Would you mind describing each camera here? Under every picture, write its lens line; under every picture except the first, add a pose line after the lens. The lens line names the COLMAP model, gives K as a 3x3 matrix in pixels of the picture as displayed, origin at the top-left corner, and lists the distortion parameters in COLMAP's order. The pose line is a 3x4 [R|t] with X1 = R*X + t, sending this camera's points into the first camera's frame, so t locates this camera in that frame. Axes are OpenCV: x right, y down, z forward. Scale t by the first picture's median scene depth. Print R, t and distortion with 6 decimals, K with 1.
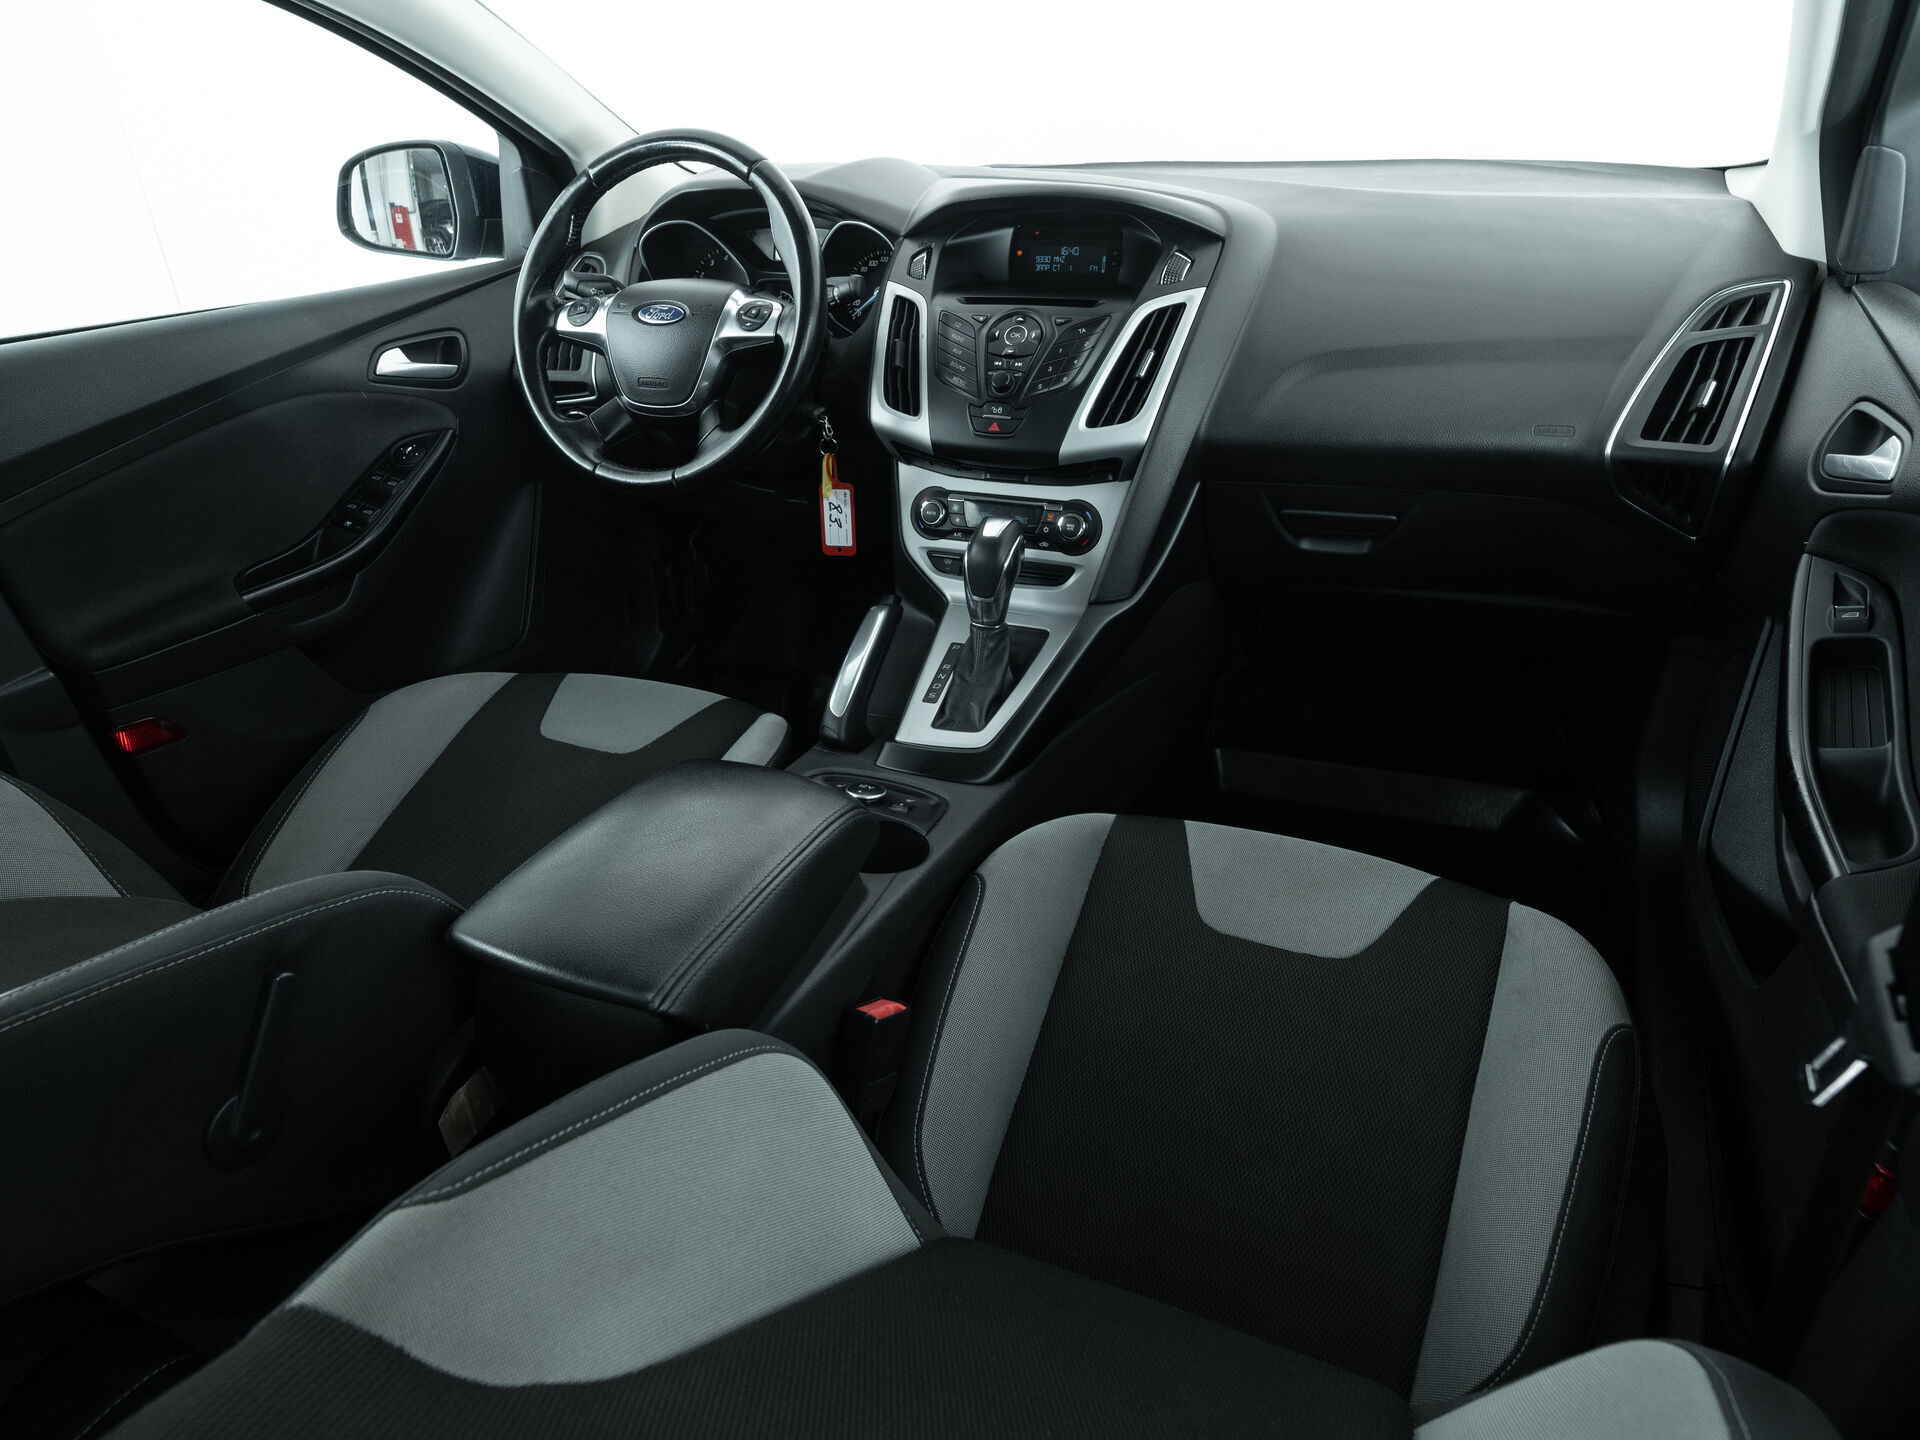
lens RADIAL K [[1257.5, 0, 896.6], [0, 1257.5, 724.3], [0, 0, 1]] dist [-0.024819, -0.000156]
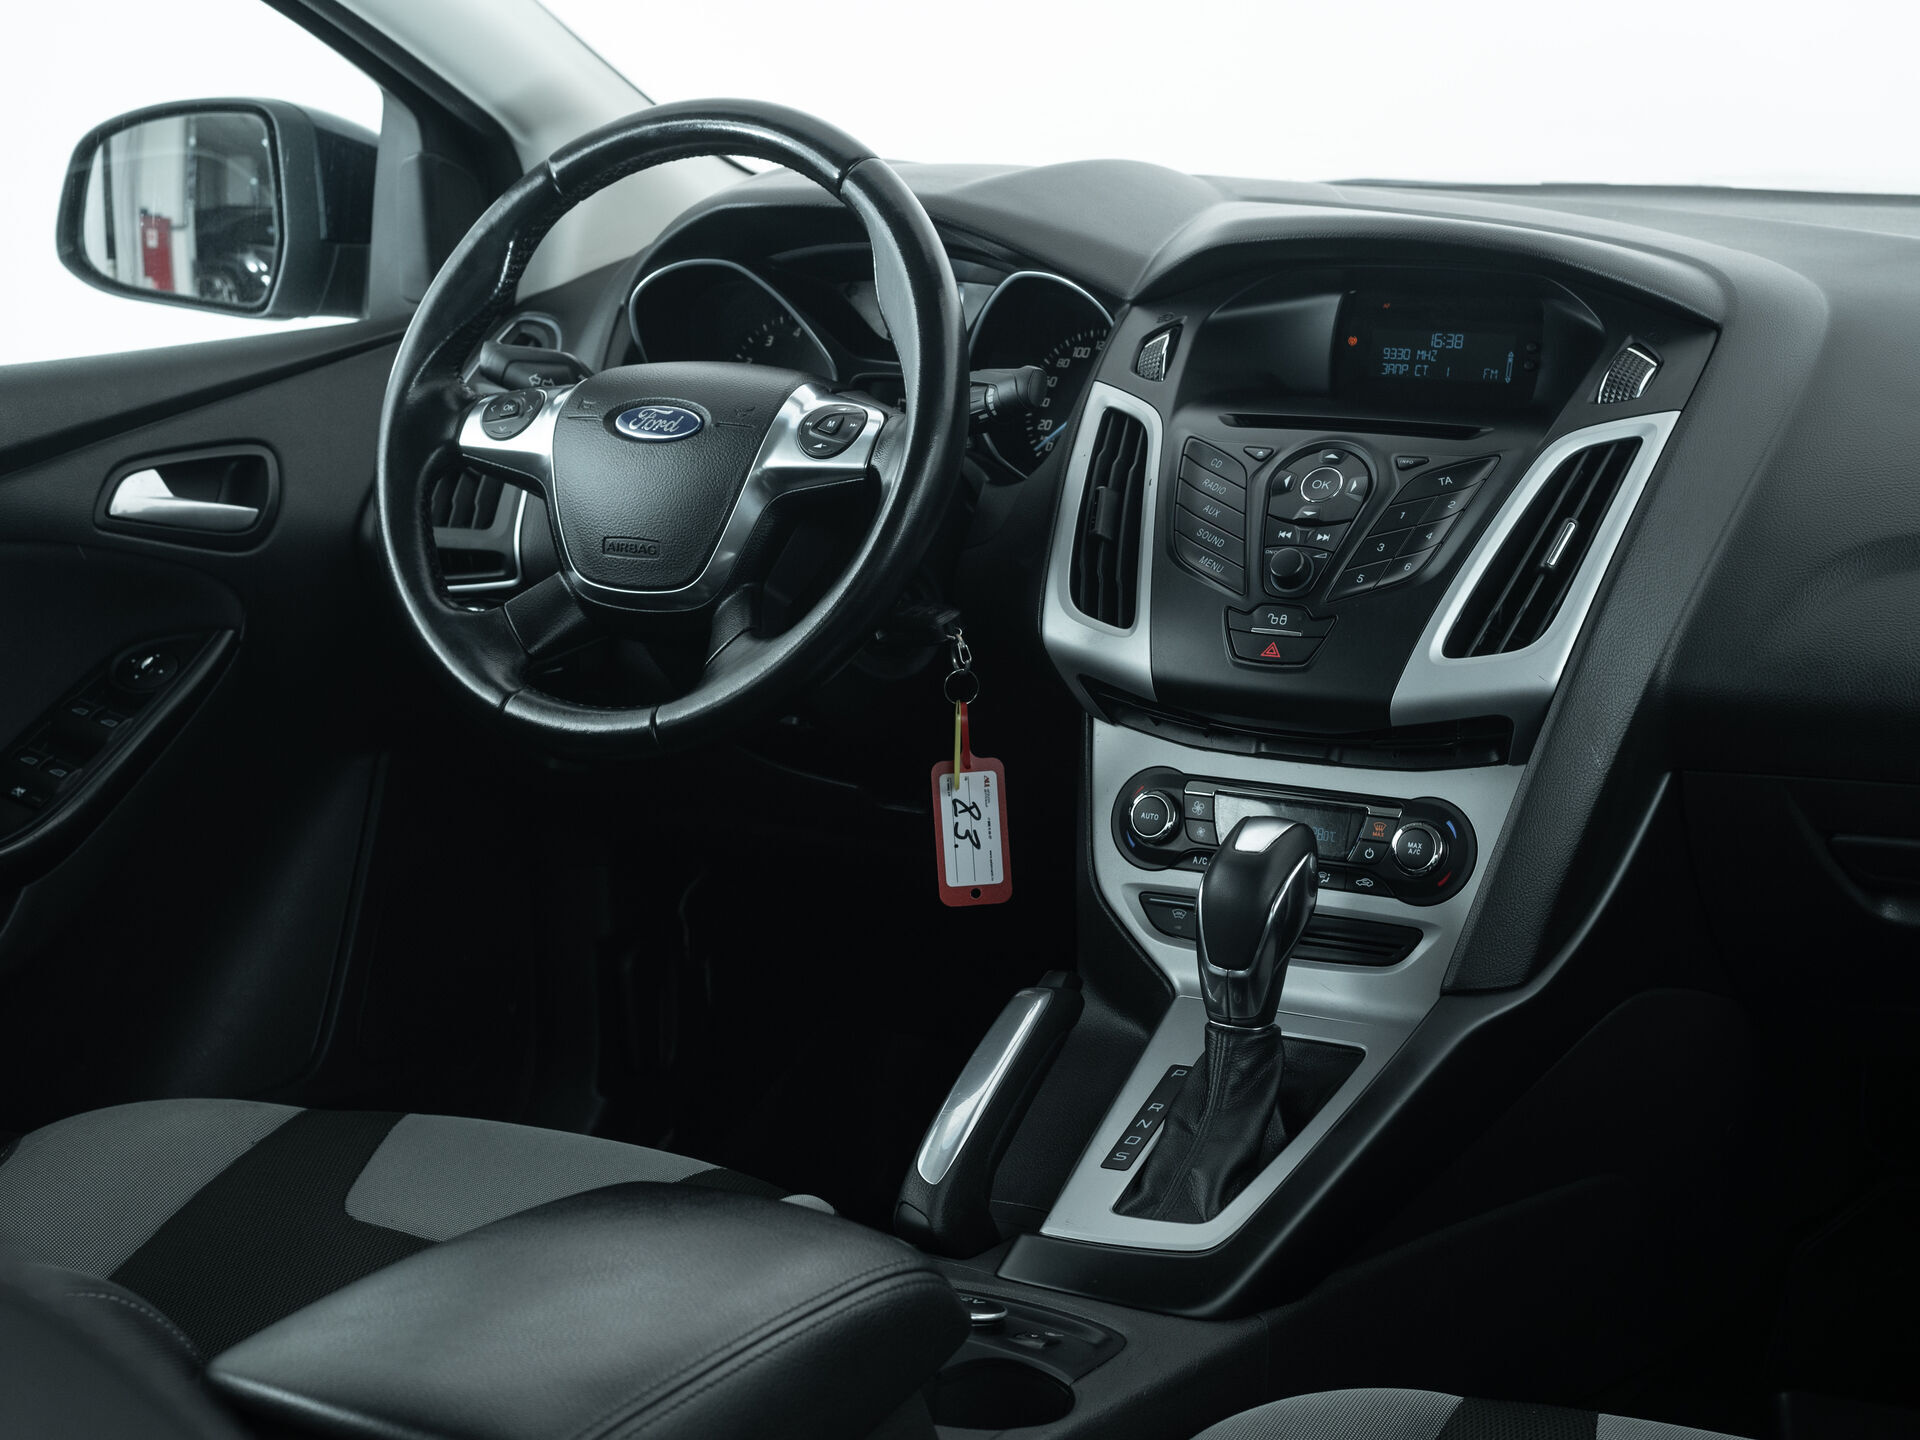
lens RADIAL K [[3421.2, 0, 960.0], [0, 3421.2, 720.0], [0, 0, 1]] dist [-0.126366, 0.008562]
pose [[0.994862, 0.047484, -0.089409, 0.073610], [-0.068650, 0.965524, -0.251099, 0.147230], [0.074403, 0.255946, 0.963823, -0.347243]]
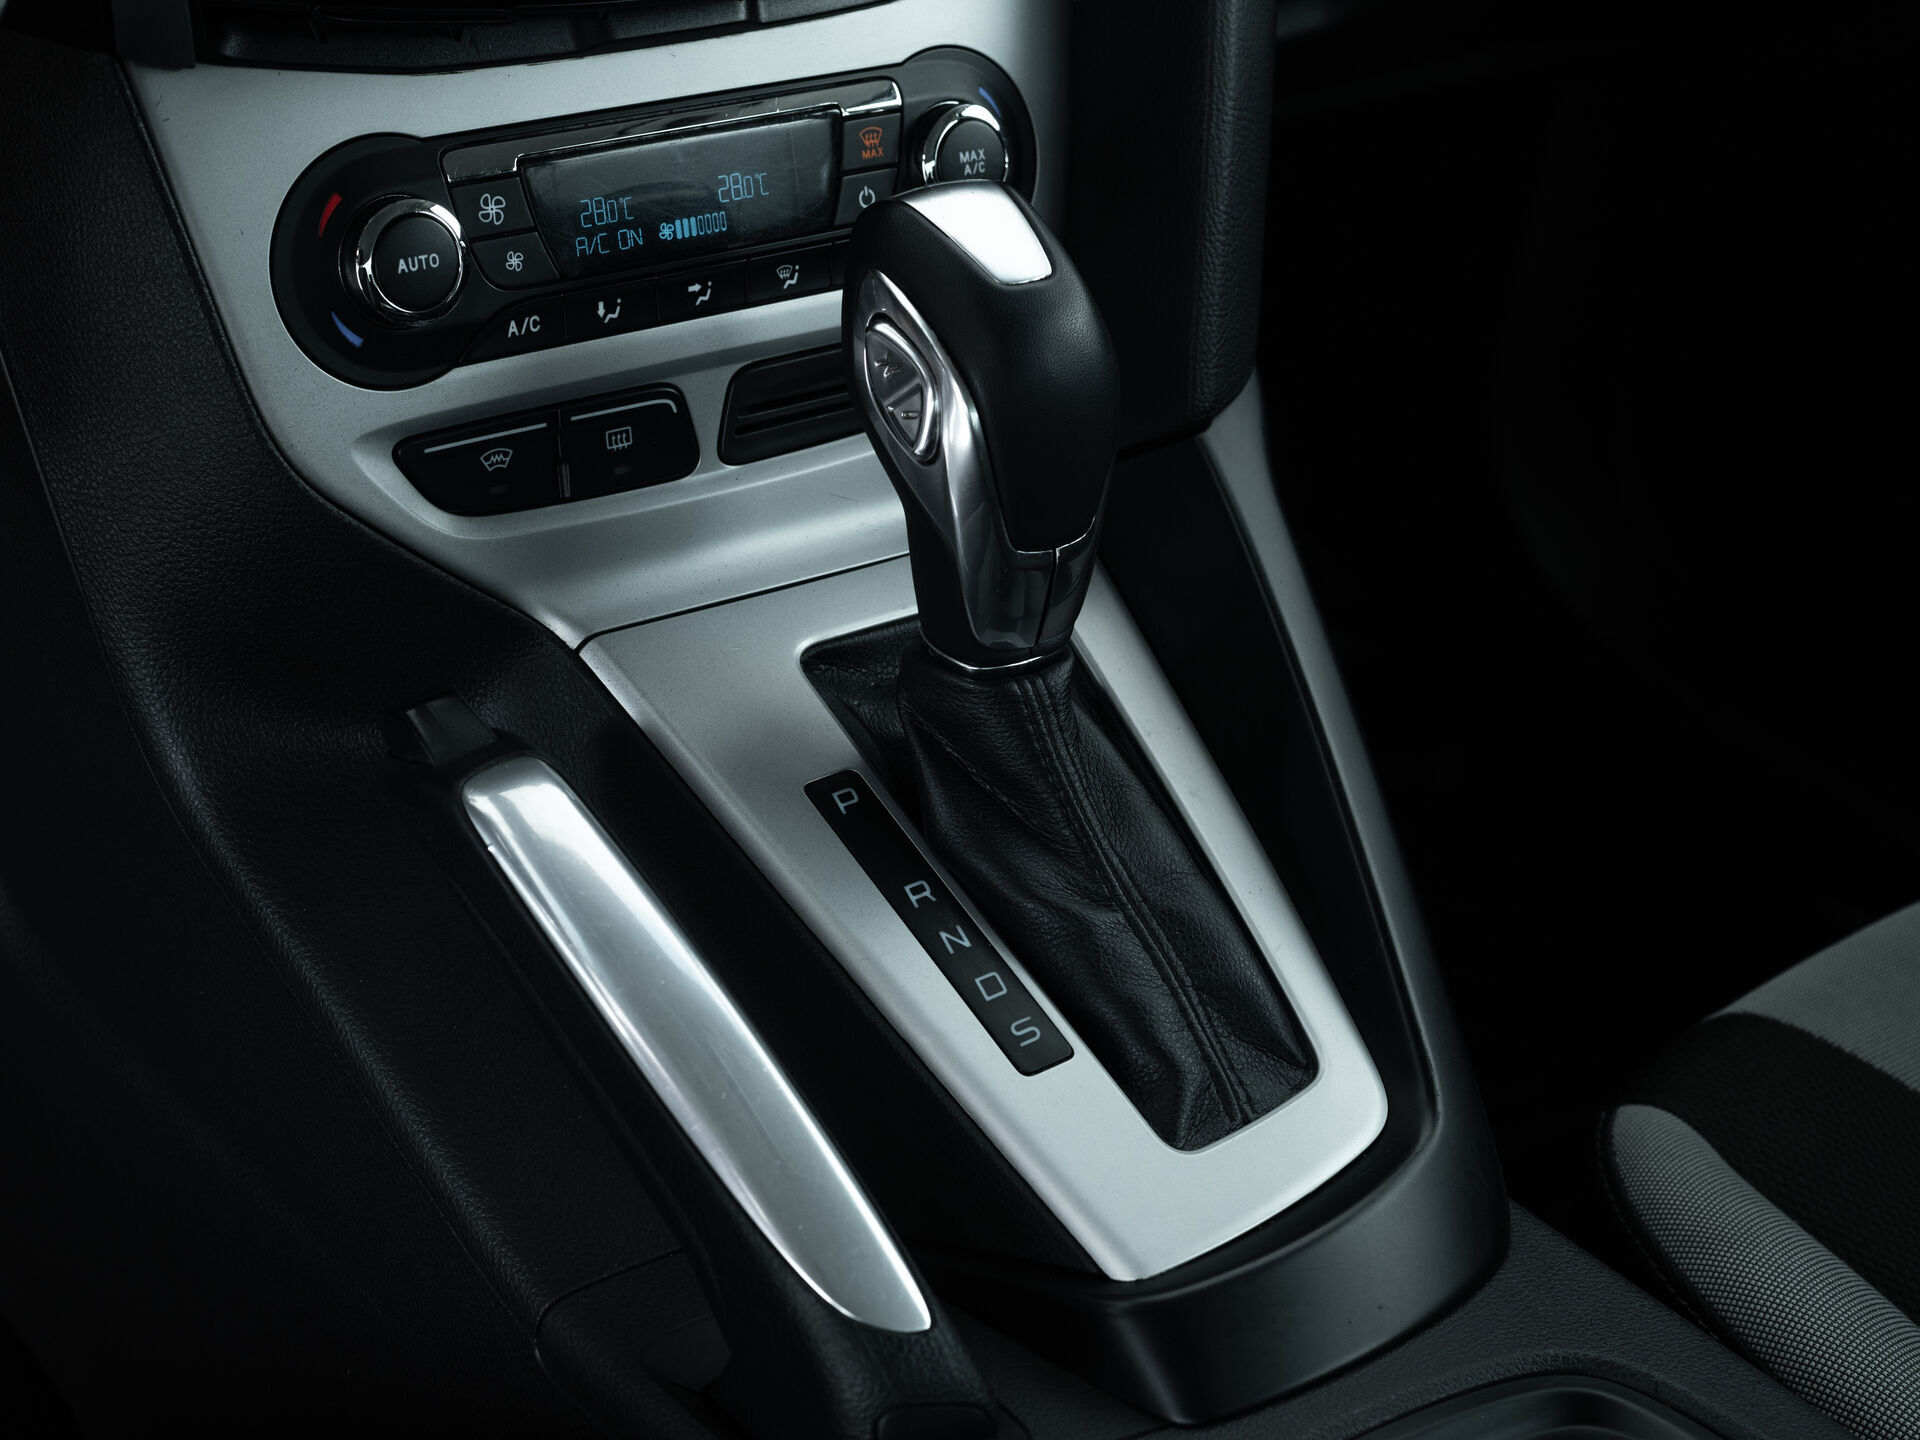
lens RADIAL K [[3421.2, 0, 960.0], [0, 3421.2, 720.0], [0, 0, 1]] dist [-0.126366, 0.008562]
pose [[0.450332, -0.369819, 0.812671, -0.423115], [0.294410, 0.920788, 0.255876, -0.219124], [-0.842926, 0.124029, 0.523539, 0.647696]]
